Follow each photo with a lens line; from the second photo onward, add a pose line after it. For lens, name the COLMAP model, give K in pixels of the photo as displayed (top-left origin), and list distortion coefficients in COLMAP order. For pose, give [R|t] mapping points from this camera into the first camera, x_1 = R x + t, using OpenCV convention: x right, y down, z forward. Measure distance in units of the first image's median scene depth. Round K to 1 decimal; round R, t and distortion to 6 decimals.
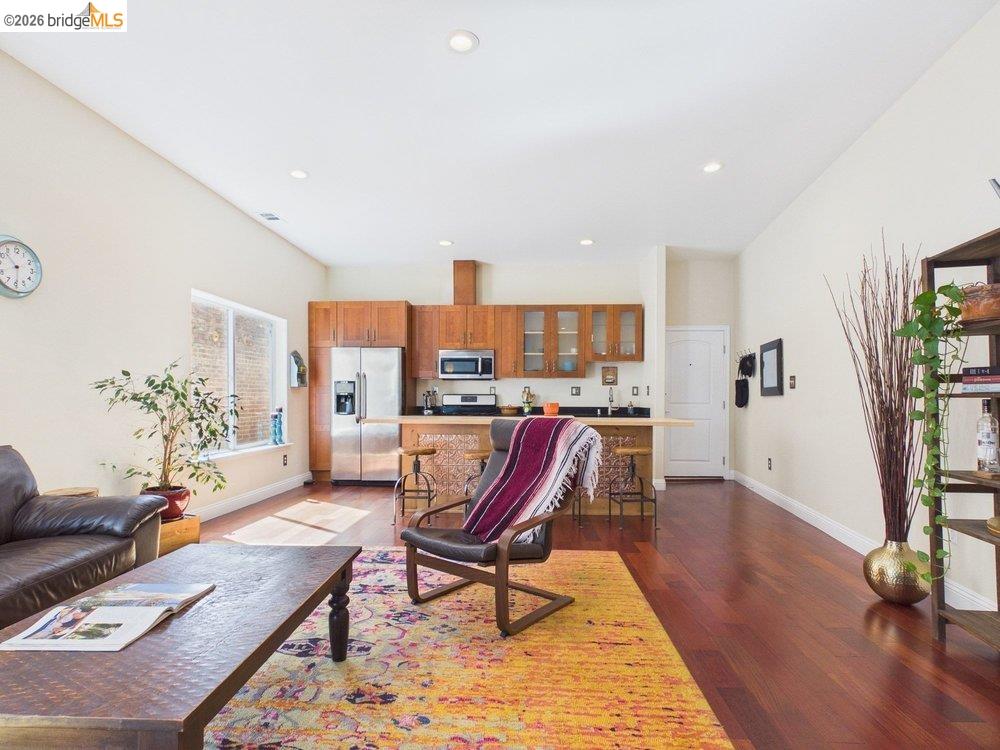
lens RADIAL K [[525.8, 0, 499.7], [0, 525.8, 395.9], [0, 0, 1]] dist [0.001758, 0.000565]
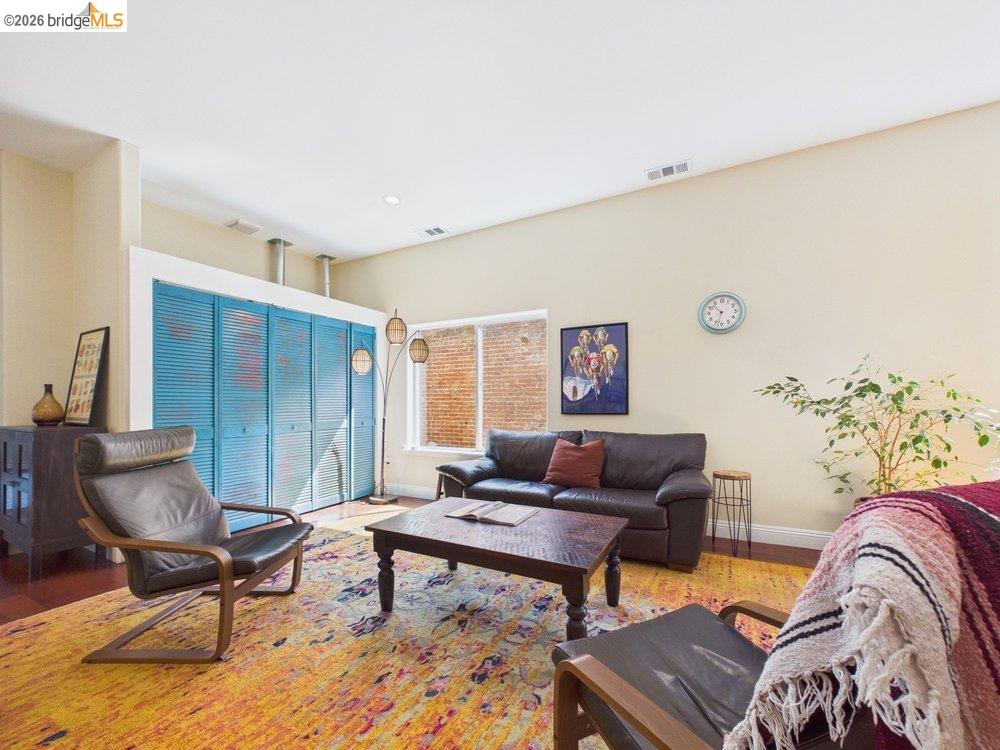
lens RADIAL K [[401.5, 0, 500.7], [0, 401.5, 400.4], [0, 0, 1]] dist [0.001731, -0.000032]
pose [[-0.430408, -0.006798, -0.902609, 0.150764], [0.008282, 0.999900, -0.011481, 0.002729], [0.902597, -0.012417, -0.430308, 0.403971]]
